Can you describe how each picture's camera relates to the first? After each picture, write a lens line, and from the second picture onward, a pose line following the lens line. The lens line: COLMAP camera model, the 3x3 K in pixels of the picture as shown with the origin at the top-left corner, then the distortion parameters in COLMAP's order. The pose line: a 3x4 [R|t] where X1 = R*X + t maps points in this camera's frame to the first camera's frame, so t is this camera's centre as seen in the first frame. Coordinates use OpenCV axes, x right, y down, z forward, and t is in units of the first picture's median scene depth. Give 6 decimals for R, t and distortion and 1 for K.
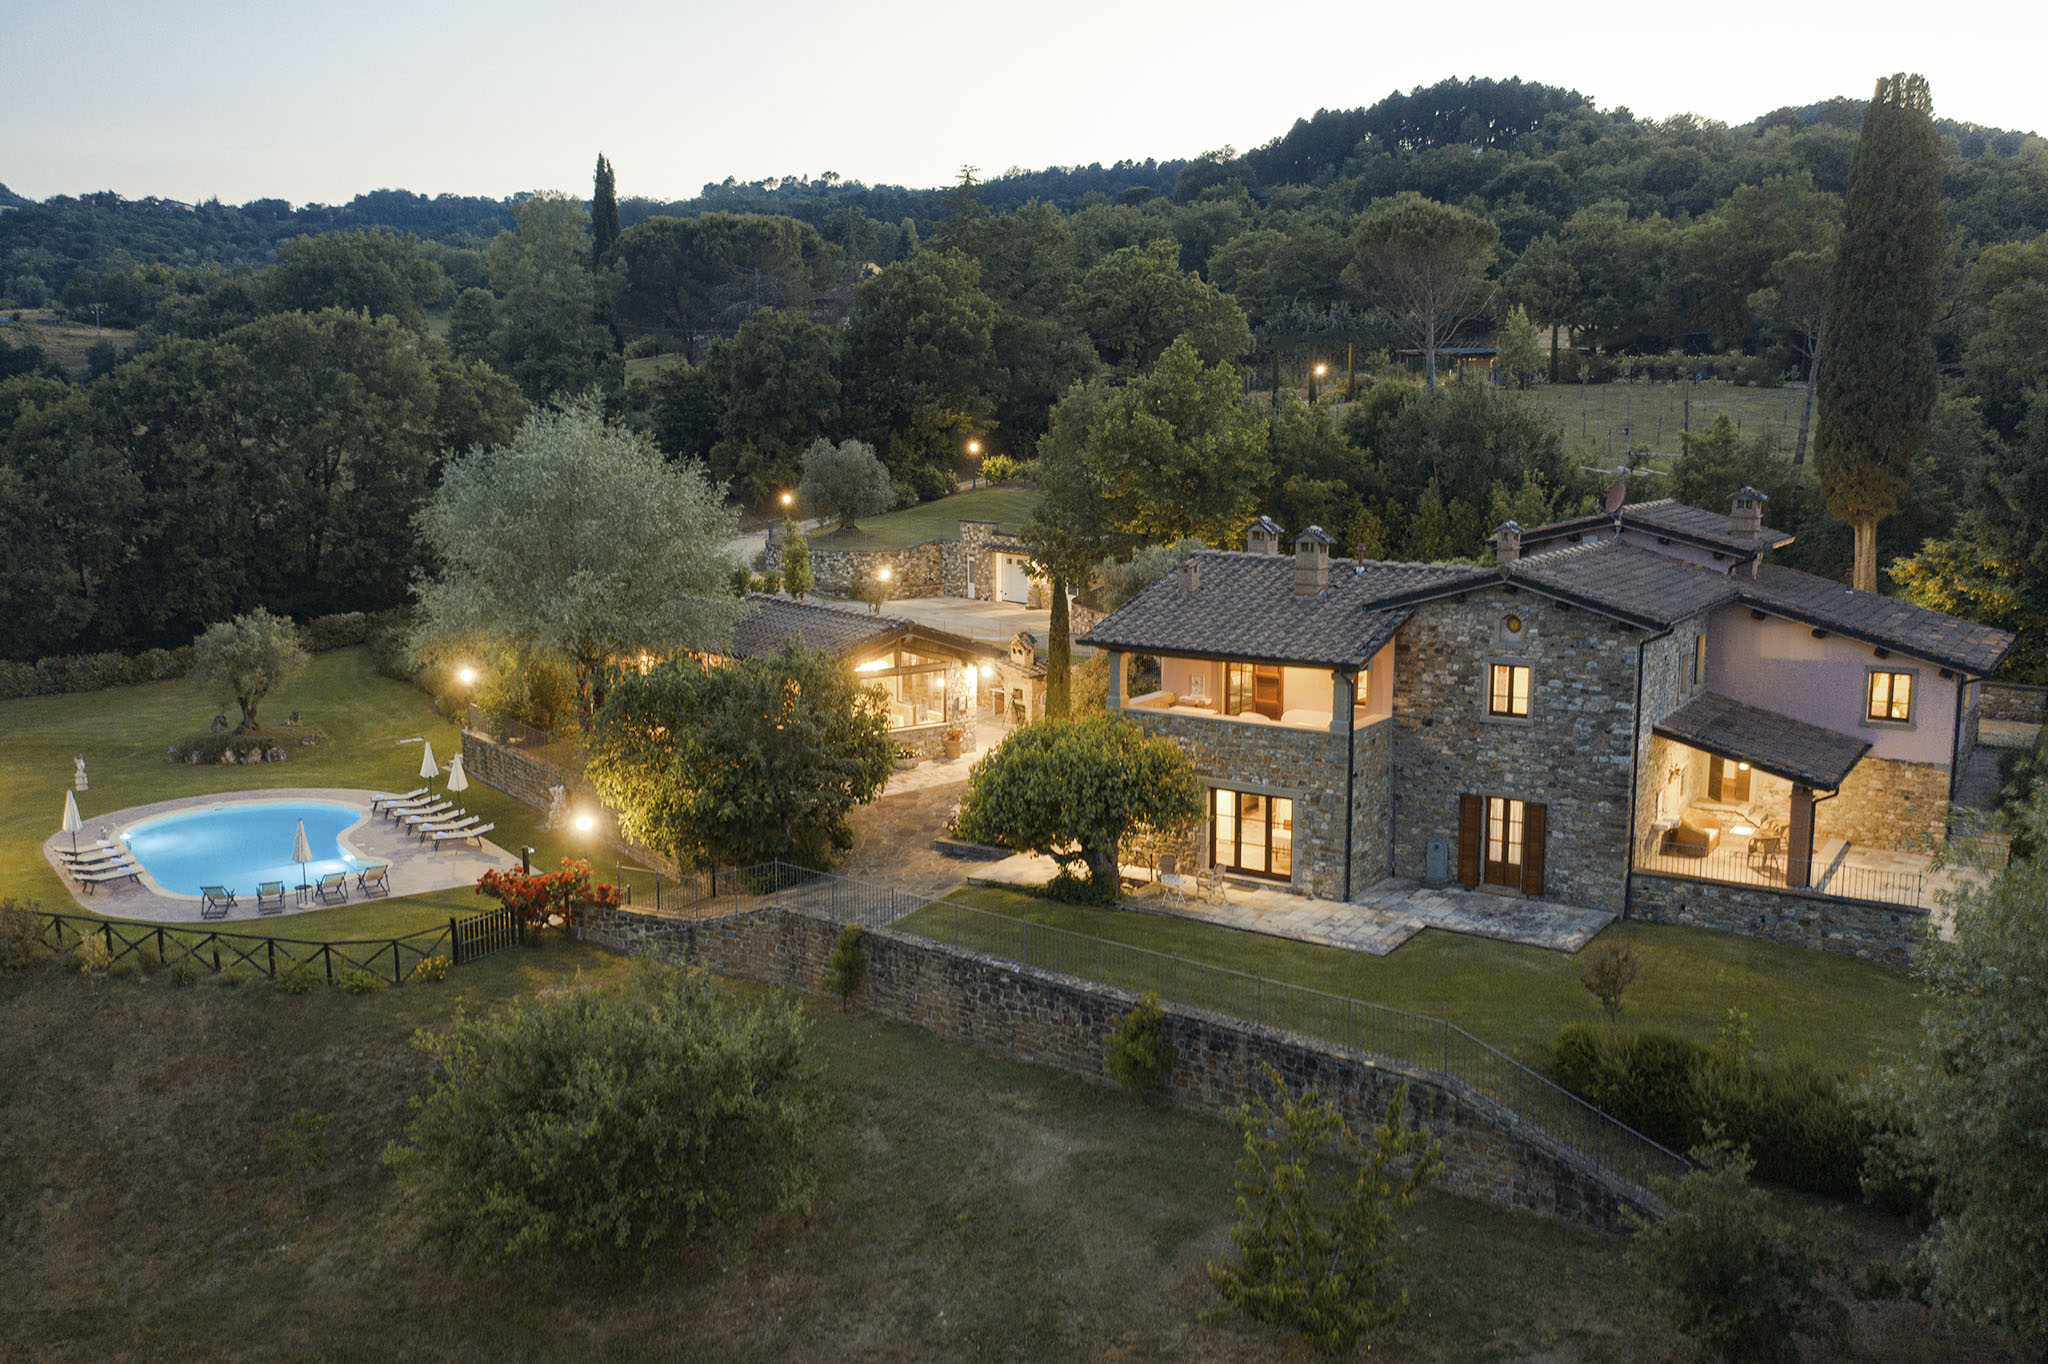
lens RADIAL K [[1619.3, 0, 1018.3], [0, 1619.3, 620.7], [0, 0, 1]] dist [-0.020793, 0.001671]
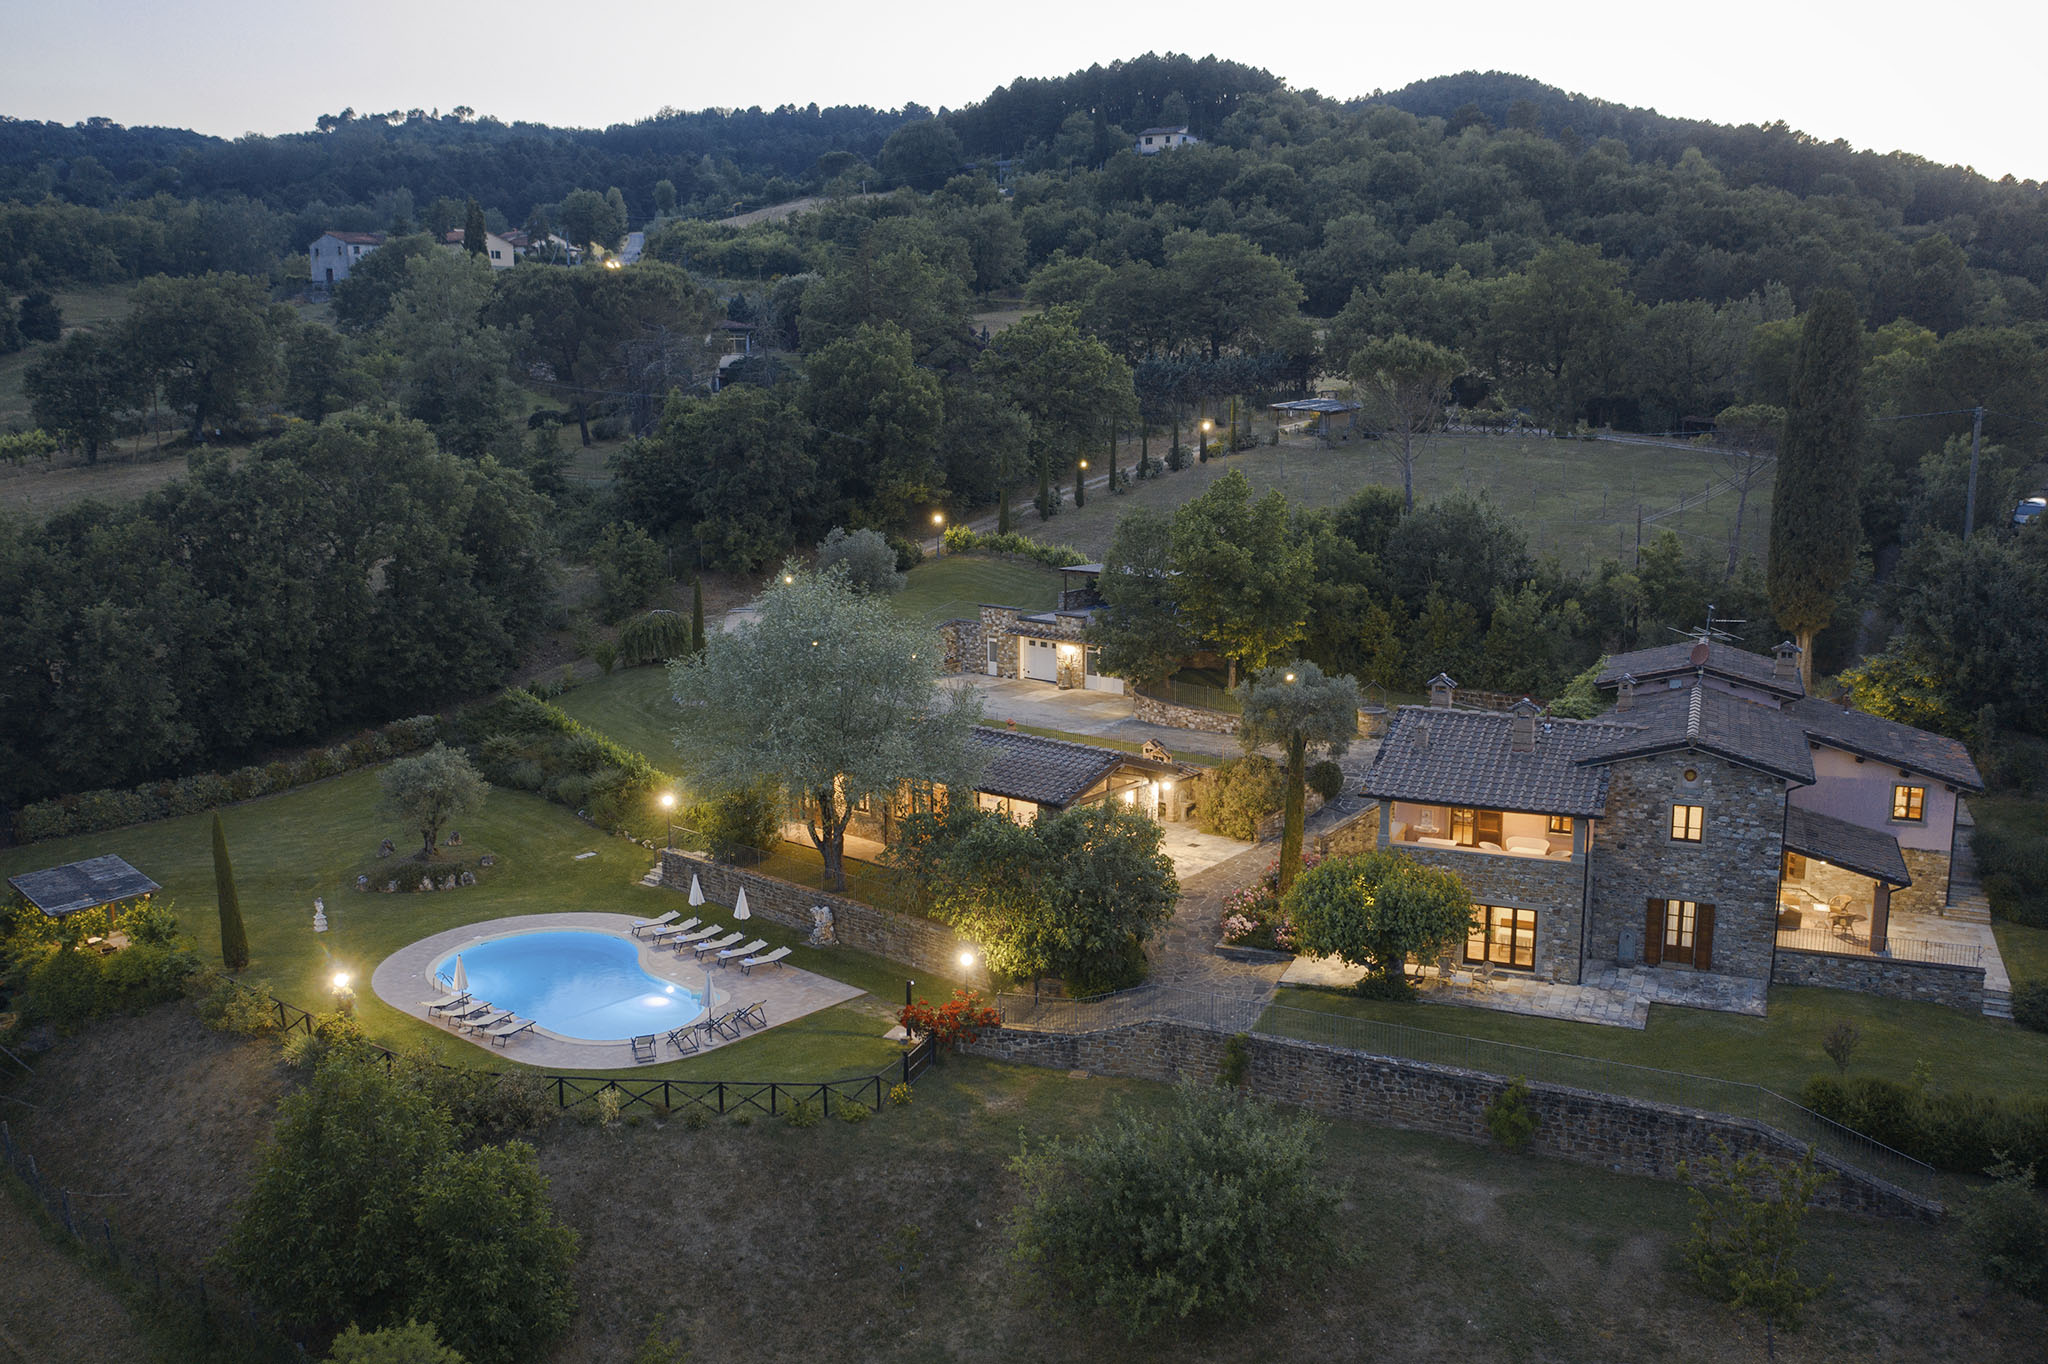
lens RADIAL K [[1656.0, 0, 1028.4], [0, 1656.0, 638.9], [0, 0, 1]] dist [-0.021733, 0.000564]
pose [[0.978609, -0.035086, 0.202716, -0.510295], [0.027748, 0.998857, 0.038927, -0.179161], [-0.203850, -0.032469, 0.978464, -0.247202]]
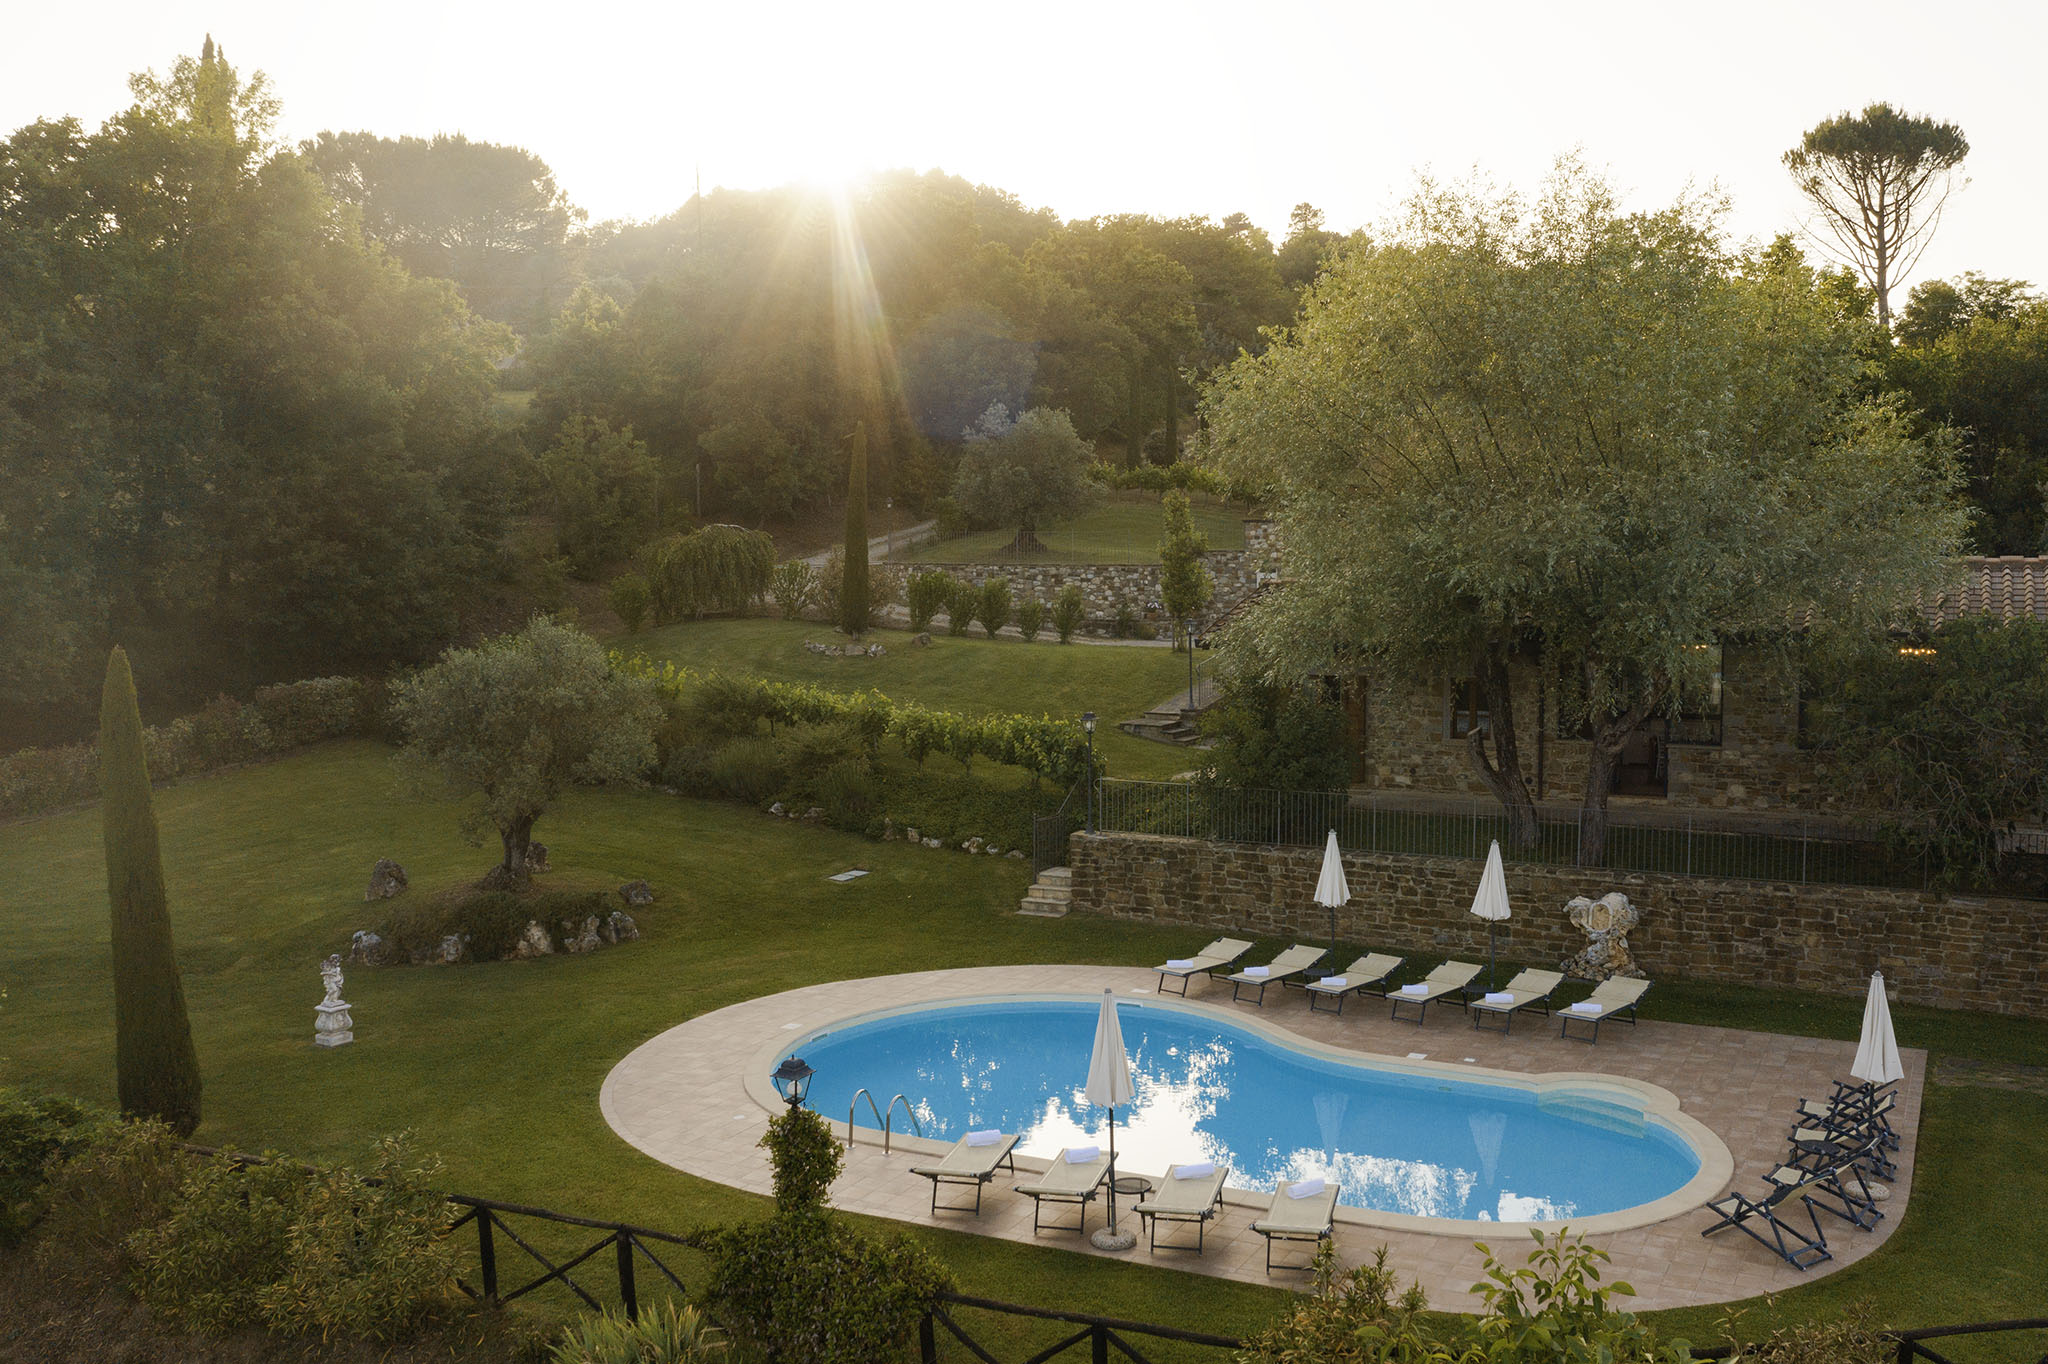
lens RADIAL K [[1656.0, 0, 1028.4], [0, 1656.0, 638.9], [0, 0, 1]] dist [-0.021733, 0.000564]
pose [[0.889611, -0.011341, 0.456577, -0.934091], [0.059262, 0.994106, -0.090776, 0.083531], [-0.452857, 0.107813, 0.885041, 0.853625]]
